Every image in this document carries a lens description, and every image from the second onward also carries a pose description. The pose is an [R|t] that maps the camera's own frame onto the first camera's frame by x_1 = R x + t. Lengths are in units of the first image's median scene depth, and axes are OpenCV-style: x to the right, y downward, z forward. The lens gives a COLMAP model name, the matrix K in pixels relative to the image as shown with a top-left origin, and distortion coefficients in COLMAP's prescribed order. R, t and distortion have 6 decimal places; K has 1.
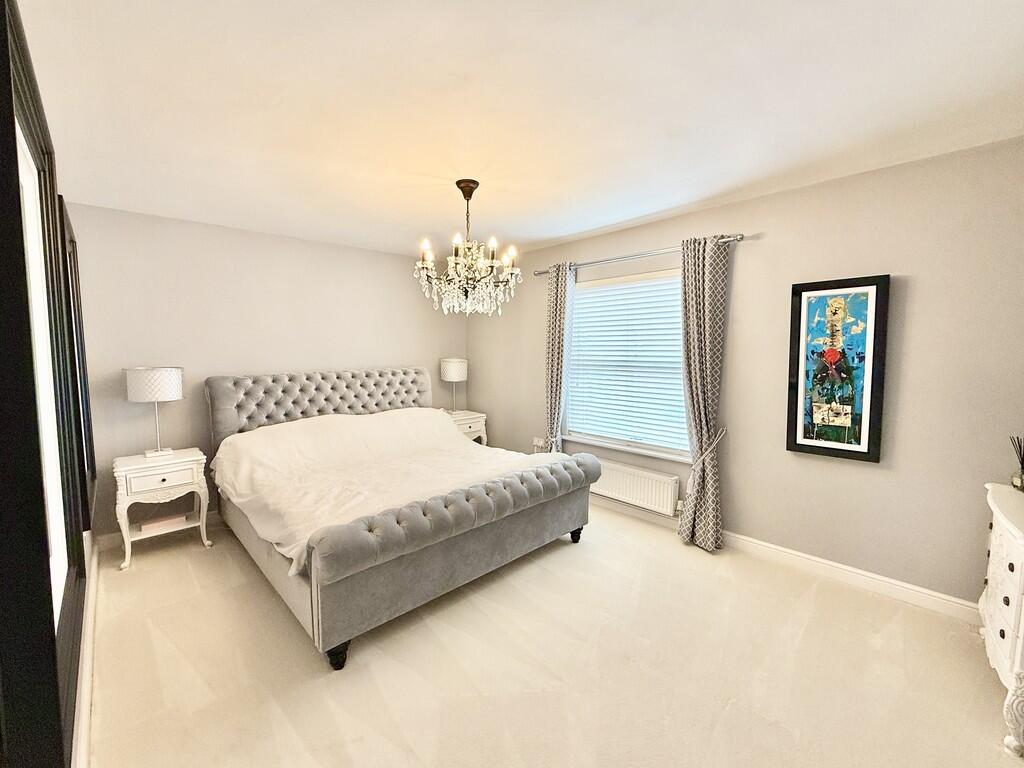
lens RADIAL K [[429.2, 0, 512.0], [0, 429.2, 384.0], [0, 0, 1]] dist [-0.001696, -0.000254]
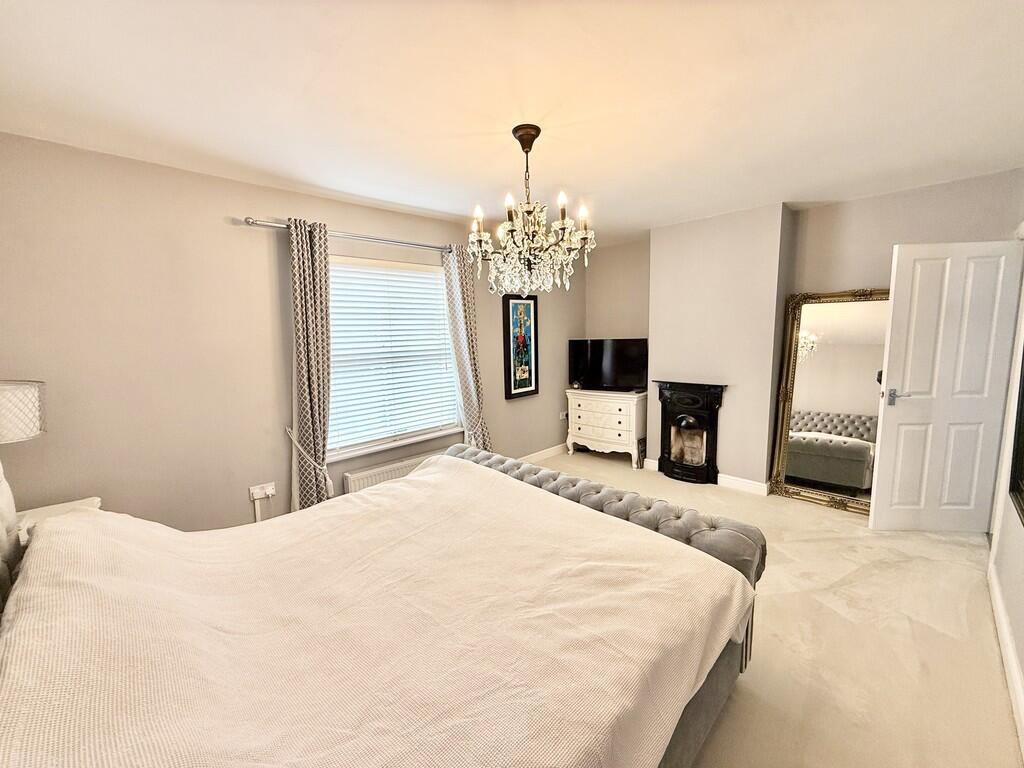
lens RADIAL K [[413.9, 0, 512.0], [0, 413.9, 384.0], [0, 0, 1]] dist [0.000905, 0.000039]
pose [[-0.017235, -0.123931, 0.992141, -0.920974], [0.111572, 0.985853, 0.125083, -0.097714], [-0.993607, 0.112851, -0.003164, 1.058260]]
